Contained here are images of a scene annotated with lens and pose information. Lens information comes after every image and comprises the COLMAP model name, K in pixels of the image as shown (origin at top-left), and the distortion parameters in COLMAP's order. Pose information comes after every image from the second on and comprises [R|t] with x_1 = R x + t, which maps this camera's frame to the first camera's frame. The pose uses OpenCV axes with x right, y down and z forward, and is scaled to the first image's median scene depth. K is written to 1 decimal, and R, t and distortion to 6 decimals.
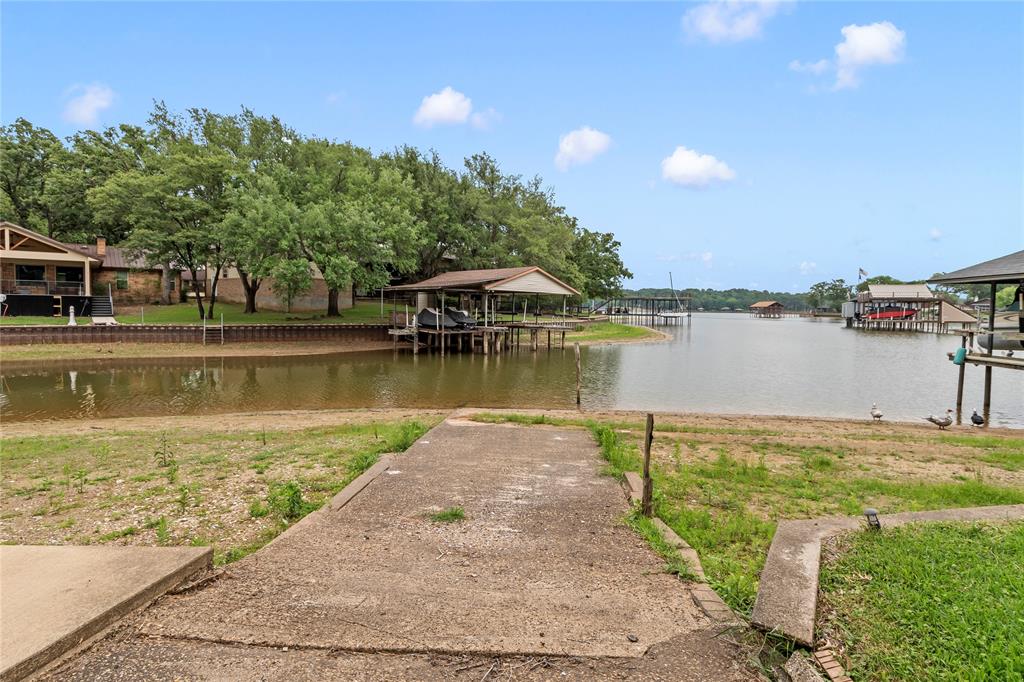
lens RADIAL K [[488.8, 0, 506.8], [0, 488.8, 343.1], [0, 0, 1]] dist [-0.000407, -0.000108]
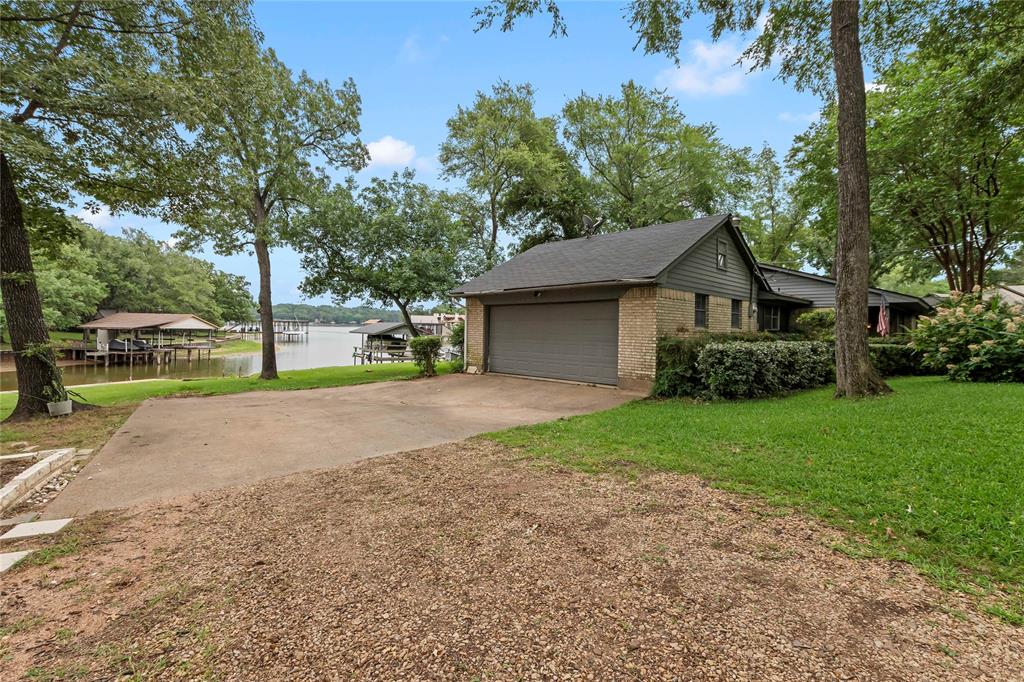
lens RADIAL K [[458.8, 0, 510.0], [0, 458.8, 330.6], [0, 0, 1]] dist [0.000003, -0.000082]
pose [[0.748235, -0.003552, 0.663425, -0.160845], [0.033394, 0.998920, -0.032314, -0.003311], [-0.662593, 0.046333, 0.747545, -0.900799]]
